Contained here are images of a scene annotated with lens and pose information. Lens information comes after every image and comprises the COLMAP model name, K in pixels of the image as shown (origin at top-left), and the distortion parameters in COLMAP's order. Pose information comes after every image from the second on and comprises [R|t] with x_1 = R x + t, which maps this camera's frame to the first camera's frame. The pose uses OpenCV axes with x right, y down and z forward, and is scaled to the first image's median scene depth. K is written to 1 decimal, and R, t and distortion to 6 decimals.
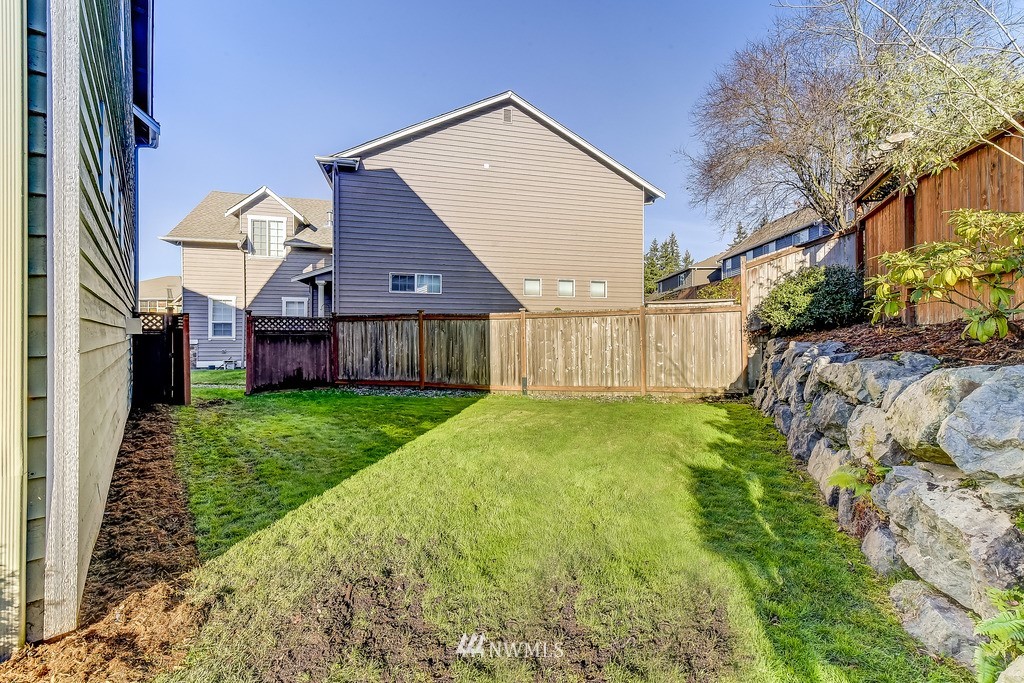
lens RADIAL K [[403.4, 0, 512.0], [0, 403.4, 341.5], [0, 0, 1]] dist [0.000519, -0.000007]
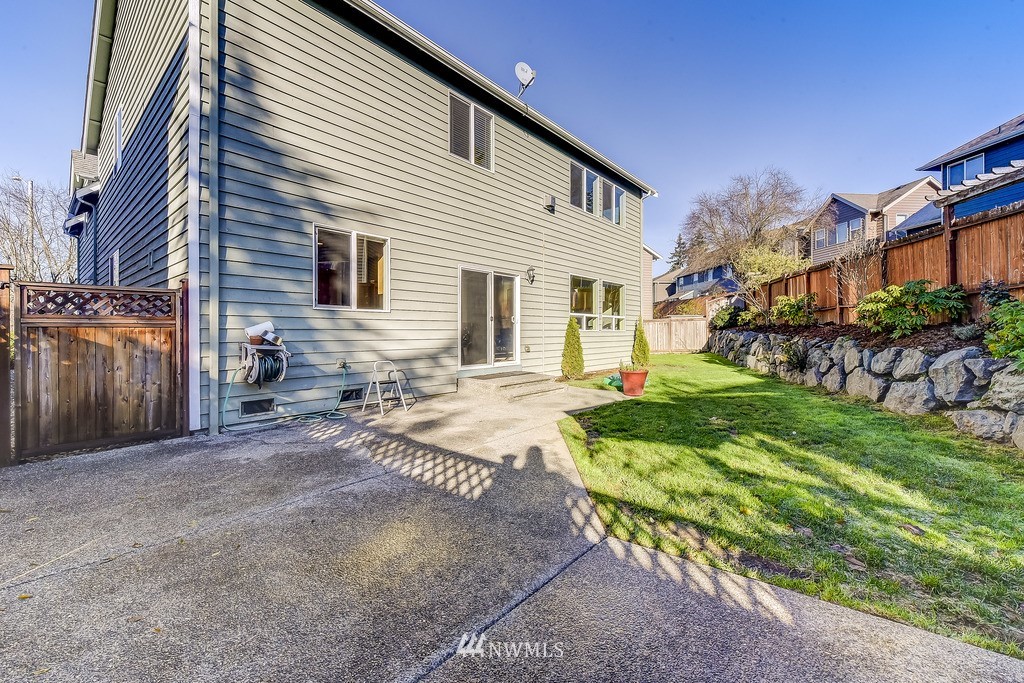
lens RADIAL K [[403.4, 0, 512.0], [0, 403.4, 341.5], [0, 0, 1]] dist [0.000519, -0.000007]
pose [[0.991814, -0.005065, 0.127591, -1.104977], [0.004074, 0.999959, 0.008028, 0.041544], [-0.127627, -0.007442, 0.991794, -1.568272]]
